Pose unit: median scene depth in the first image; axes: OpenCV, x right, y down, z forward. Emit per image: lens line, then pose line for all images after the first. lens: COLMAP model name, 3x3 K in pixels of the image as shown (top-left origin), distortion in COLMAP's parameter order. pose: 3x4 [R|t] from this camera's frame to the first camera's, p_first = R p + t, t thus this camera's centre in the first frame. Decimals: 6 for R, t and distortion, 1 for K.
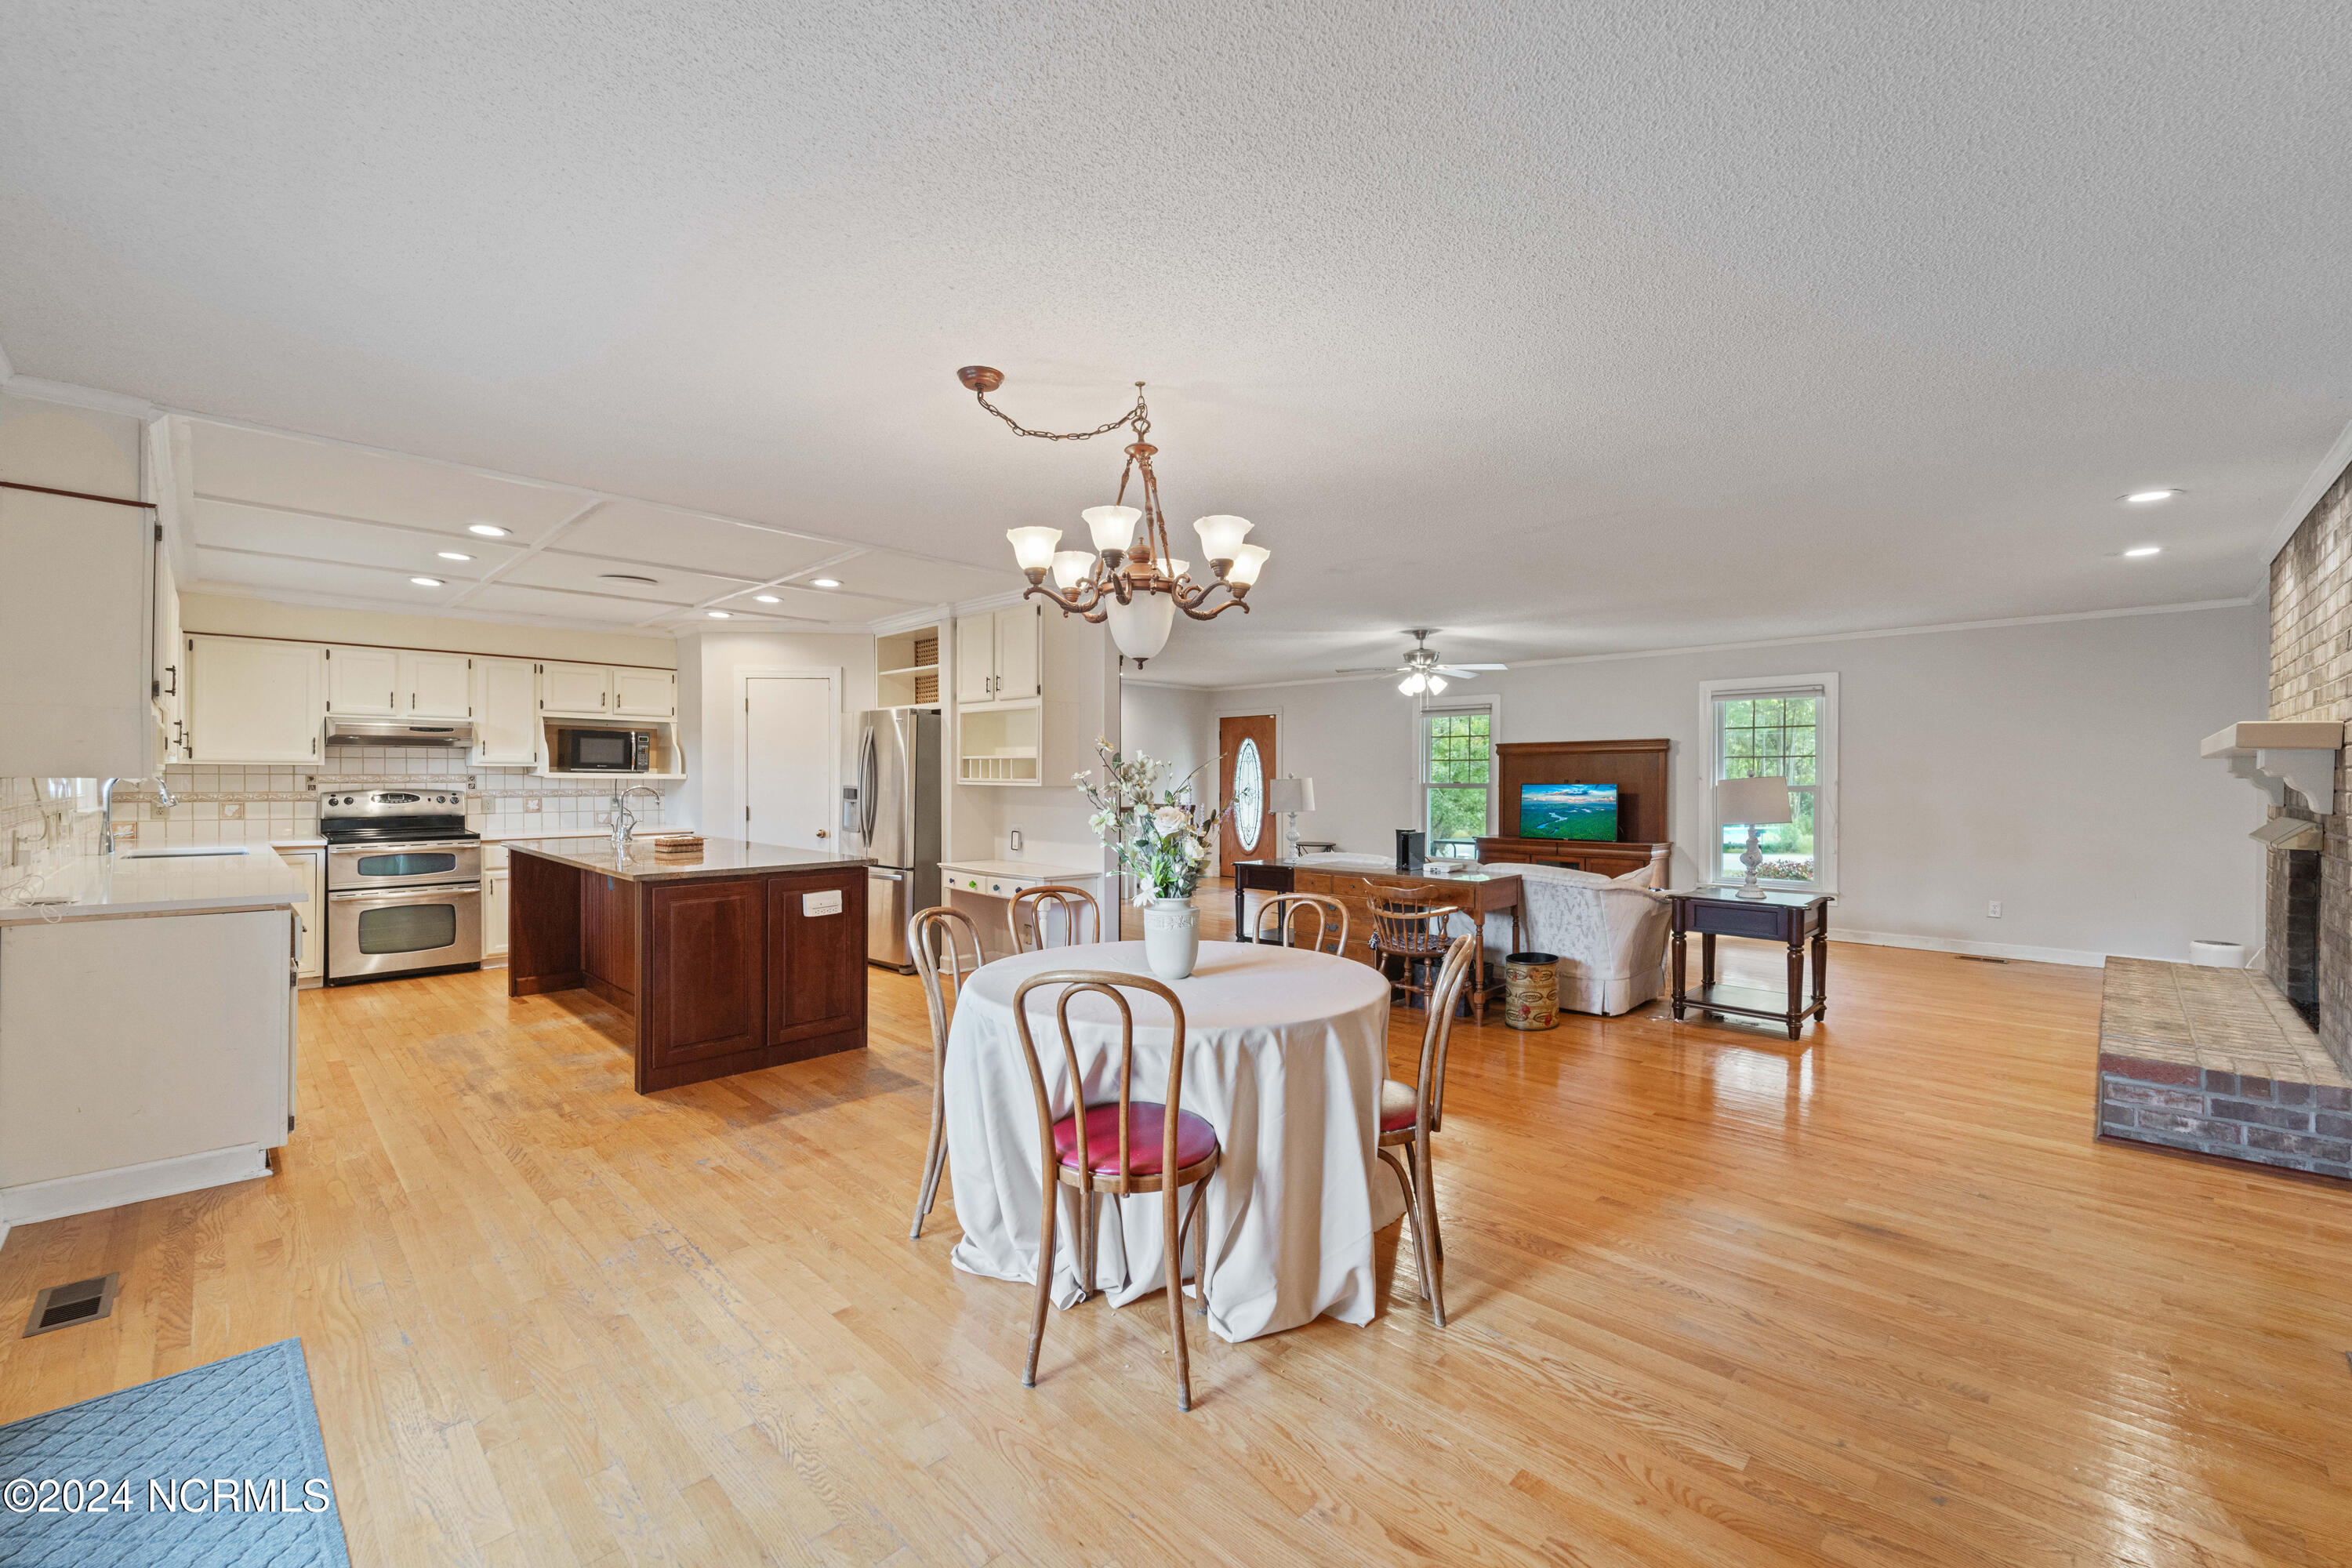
lens RADIAL K [[962.6, 0, 1187.0], [0, 962.6, 778.8], [0, 0, 1]] dist [-0.000066, -0.000024]
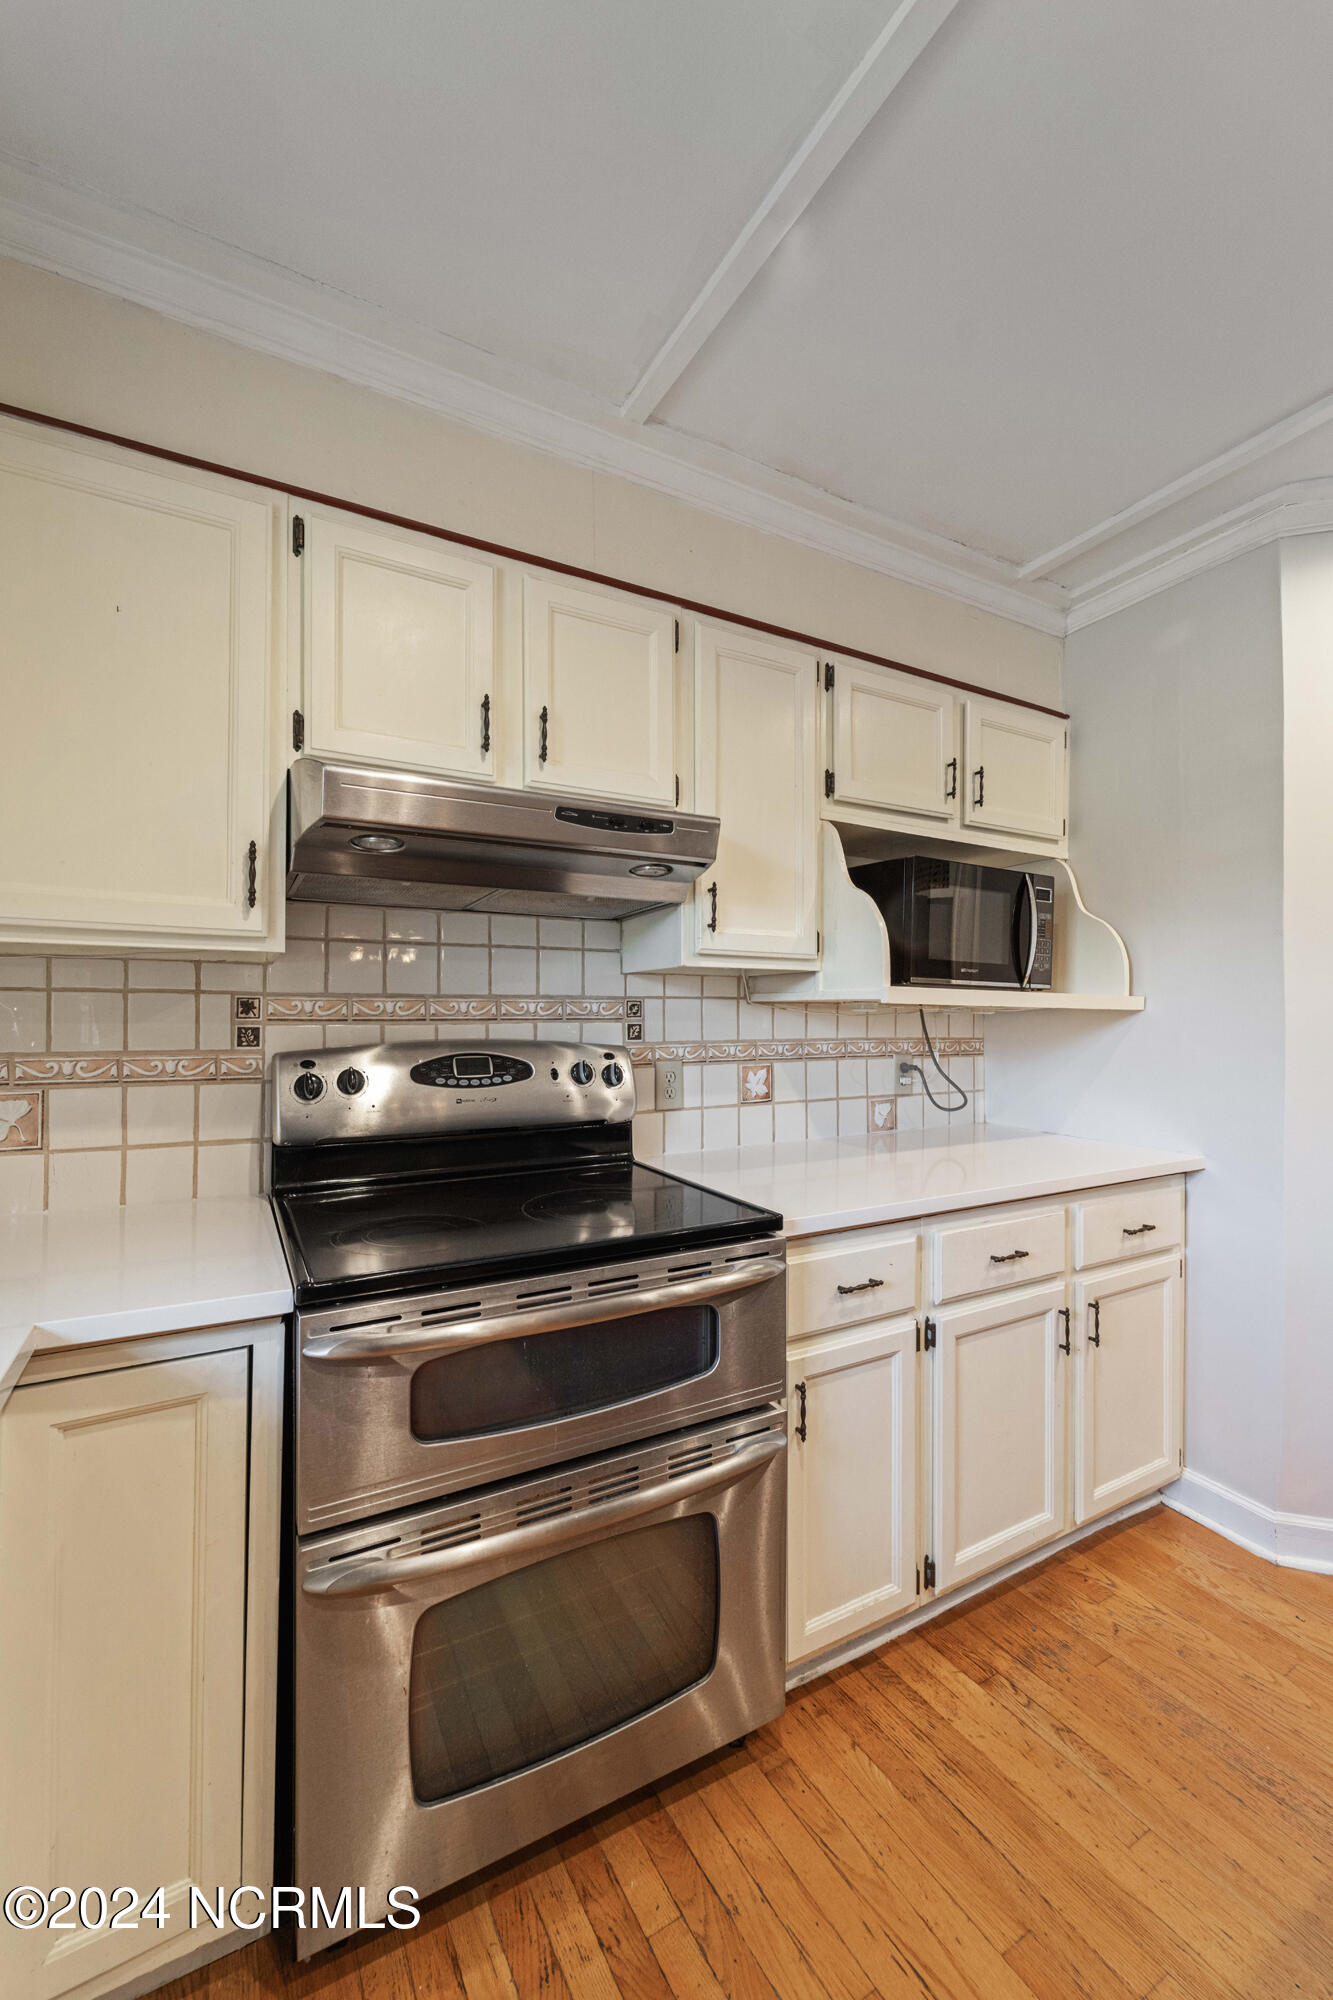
lens RADIAL K [[818.6, 0, 664.9], [0, 818.6, 1006.9], [0, 0, 1]] dist [-0.000066, -0.000024]
pose [[0.958015, -0.001905, -0.286711, -0.714051], [-0.002147, 0.999902, -0.013820, 0.003285], [0.286710, 0.013856, 0.957917, 0.795439]]
